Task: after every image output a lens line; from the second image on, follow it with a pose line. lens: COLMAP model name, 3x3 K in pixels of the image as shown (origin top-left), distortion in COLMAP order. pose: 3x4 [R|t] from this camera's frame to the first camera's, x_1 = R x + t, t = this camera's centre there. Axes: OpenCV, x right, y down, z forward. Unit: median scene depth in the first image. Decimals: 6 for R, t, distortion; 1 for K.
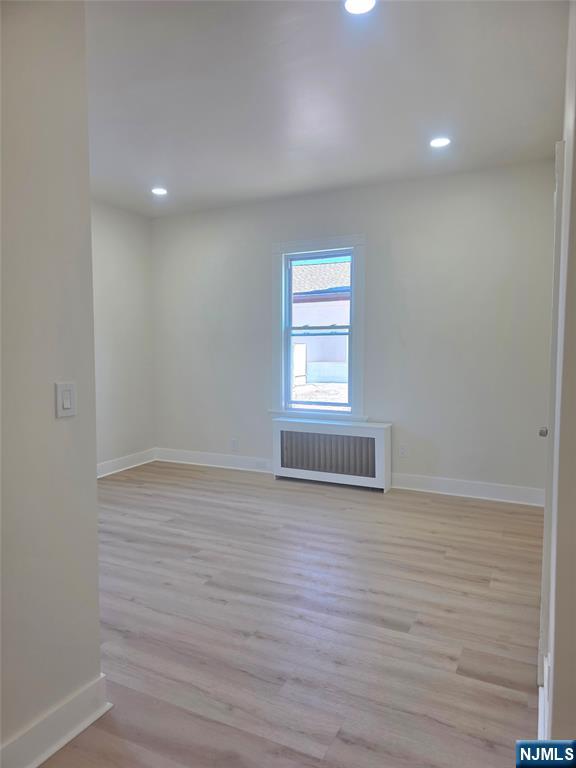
lens RADIAL K [[492.3, 0, 288.0], [0, 492.3, 384.0], [0, 0, 1]] dist [0.034927, -0.003843]
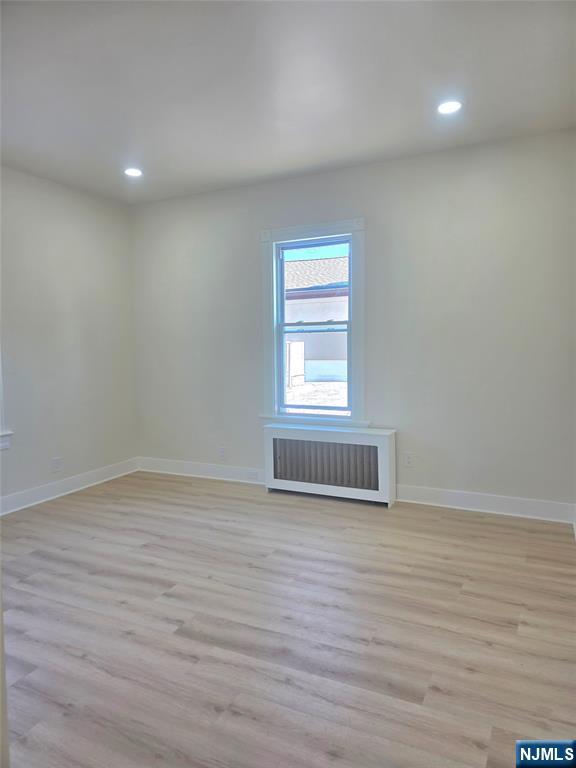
lens RADIAL K [[492.3, 0, 288.0], [0, 492.3, 384.0], [0, 0, 1]] dist [0.034927, -0.003843]
pose [[0.999938, -0.010414, -0.003976, 0.021332], [0.010433, 0.999935, 0.004693, -0.010782], [0.003927, -0.004734, 0.999981, 0.120258]]
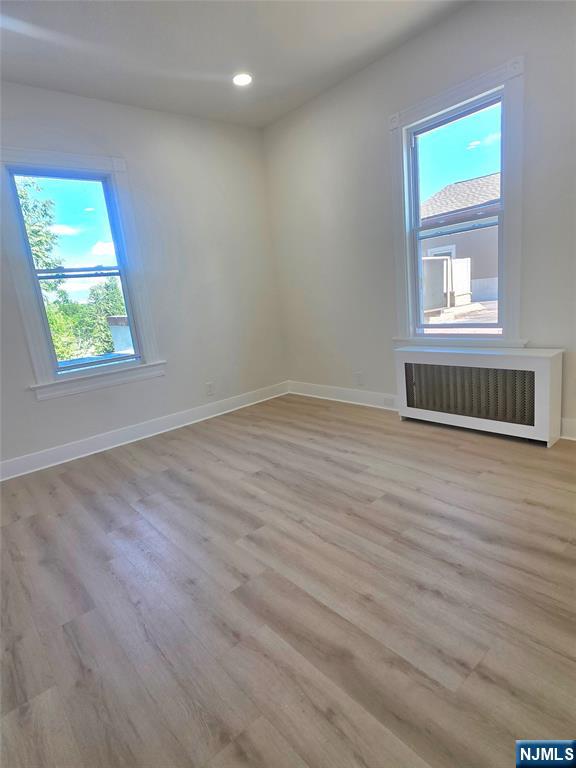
lens RADIAL K [[407.3, 0, 305.6], [0, 407.3, 384.7], [0, 0, 1]] dist [0.004141, 0.000068]
pose [[0.922149, -0.004518, -0.386810, 0.114318], [0.071941, 0.984491, 0.160005, 0.013597], [0.380088, -0.175376, 0.908172, 0.395132]]
